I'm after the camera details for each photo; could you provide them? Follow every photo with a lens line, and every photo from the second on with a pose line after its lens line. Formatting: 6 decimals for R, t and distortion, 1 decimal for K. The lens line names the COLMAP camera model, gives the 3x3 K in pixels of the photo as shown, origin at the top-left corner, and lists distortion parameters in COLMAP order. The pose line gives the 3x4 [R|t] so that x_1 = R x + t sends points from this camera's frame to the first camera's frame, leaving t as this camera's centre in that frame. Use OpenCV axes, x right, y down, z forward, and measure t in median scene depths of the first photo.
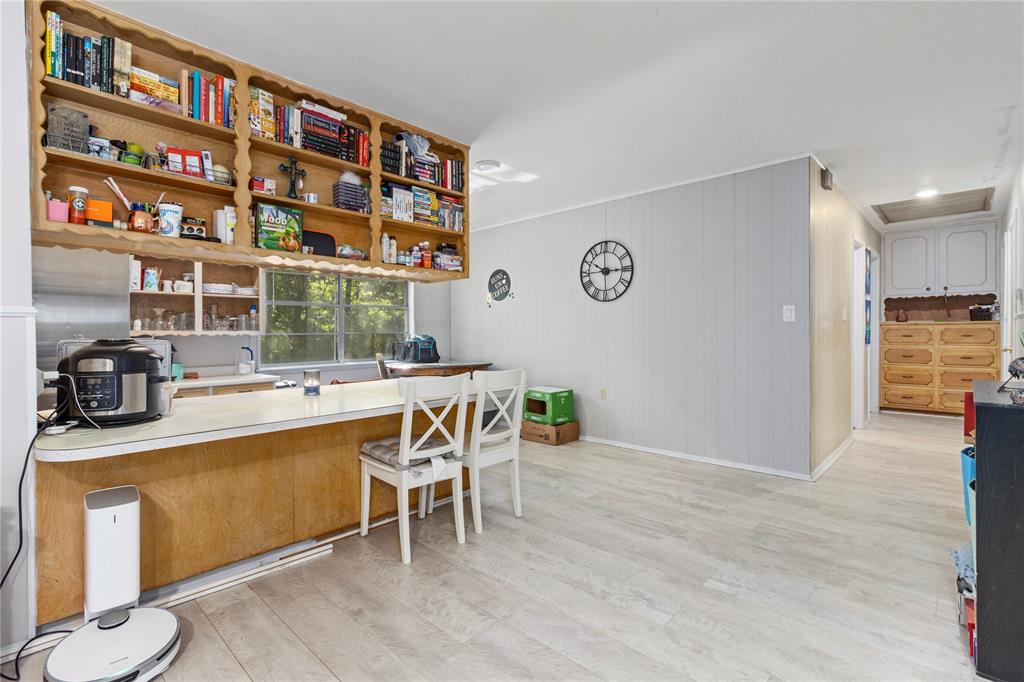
lens RADIAL K [[472.2, 0, 514.4], [0, 472.2, 339.3], [0, 0, 1]] dist [-0.001472, -0.000236]
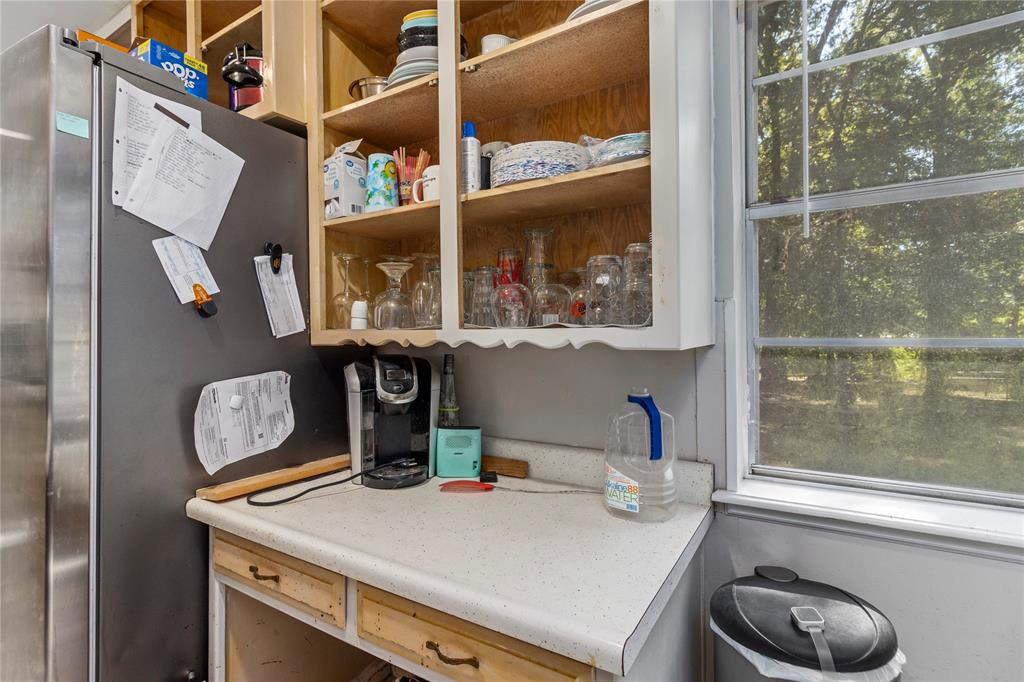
lens RADIAL K [[477.1, 0, 514.4], [0, 477.1, 331.4], [0, 0, 1]] dist [0.003480, 0.000566]
pose [[0.204079, 0.000455, -0.978954, -0.527768], [-0.010204, 0.999947, -0.001662, -0.021989], [0.978901, 0.010329, 0.204072, 1.350504]]
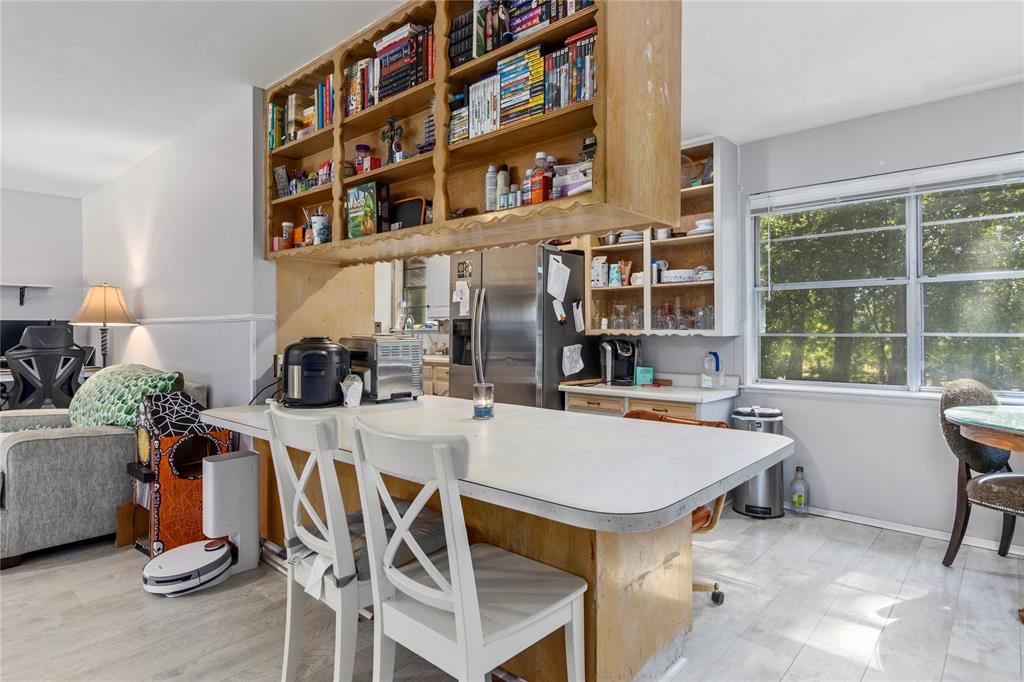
lens RADIAL K [[556.8, 0, 514.2], [0, 556.8, 333.4], [0, 0, 1]] dist [0.000212, 0.000516]
pose [[0.035289, 0.008344, -0.999342, 0.425748], [-0.016624, 0.999832, 0.007761, -0.019929], [0.999239, 0.016340, 0.035422, 1.005939]]
